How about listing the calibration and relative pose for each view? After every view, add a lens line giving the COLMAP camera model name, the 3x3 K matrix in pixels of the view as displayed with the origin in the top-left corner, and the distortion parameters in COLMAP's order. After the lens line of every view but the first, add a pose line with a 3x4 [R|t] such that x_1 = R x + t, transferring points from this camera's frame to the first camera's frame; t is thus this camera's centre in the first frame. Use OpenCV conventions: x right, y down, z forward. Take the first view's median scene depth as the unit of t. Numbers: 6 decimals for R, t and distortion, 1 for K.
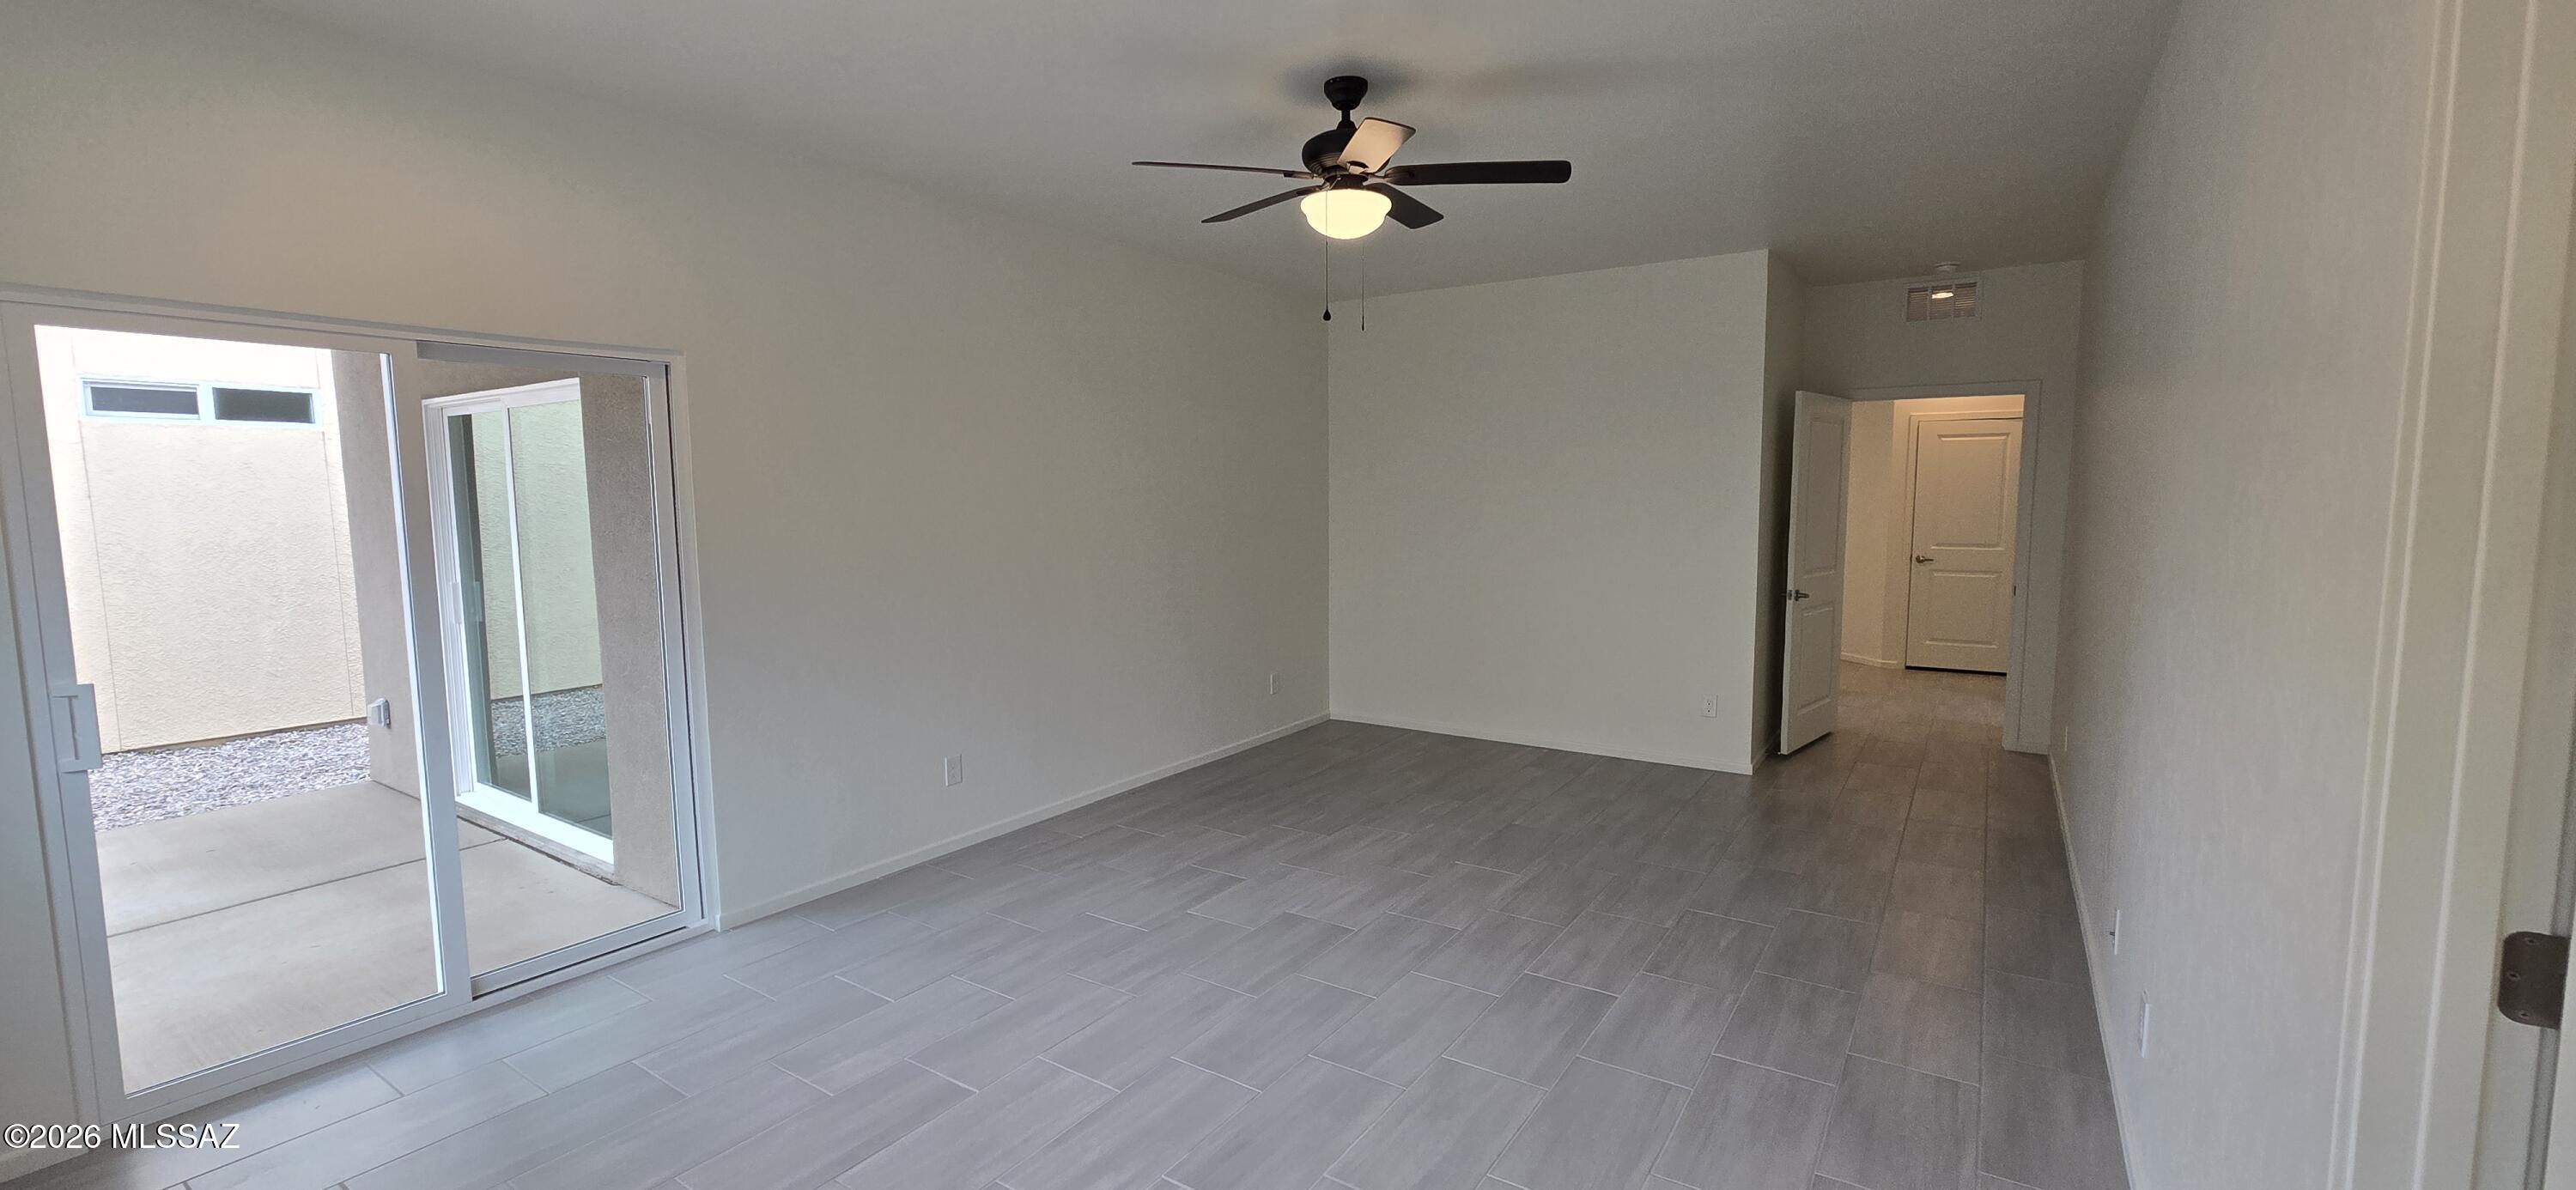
lens RADIAL K [[1052.4, 0, 1307.0], [0, 1052.4, 590.1], [0, 0, 1]] dist [-0.023262, -0.000082]
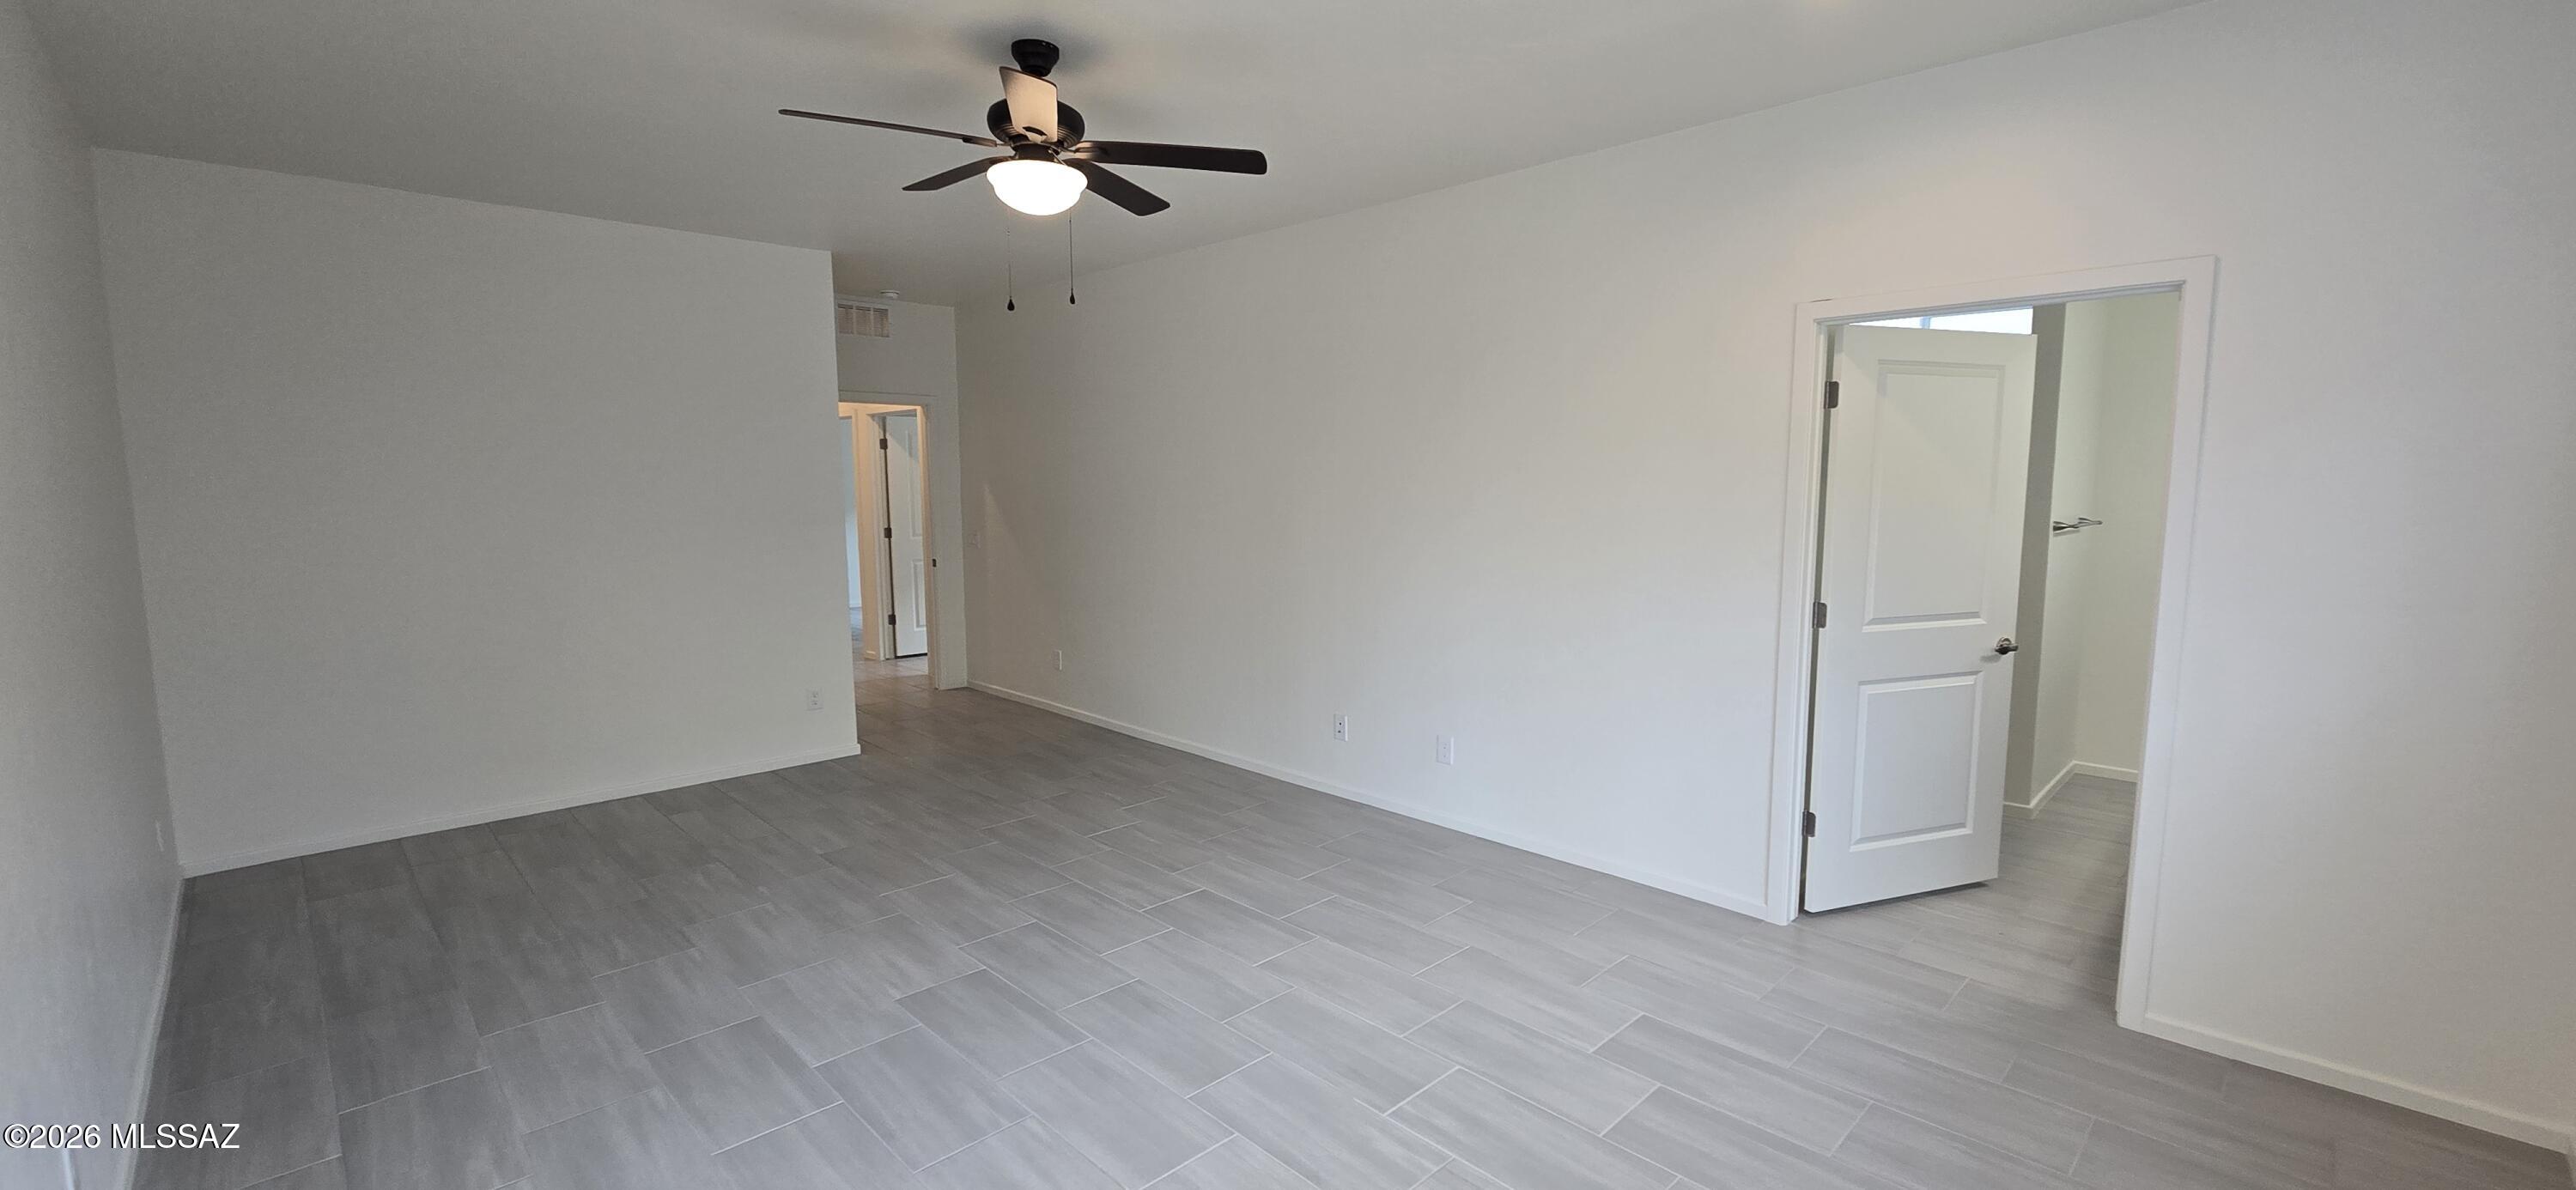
lens RADIAL K [[1035.8, 0, 1285.3], [0, 1035.8, 585.5], [0, 0, 1]] dist [-0.000645, -0.000075]
pose [[0.215905, -0.093408, 0.971936, -0.735821], [0.093405, 0.992824, 0.074667, -0.044896], [-0.971936, 0.074663, 0.223081, 0.528434]]
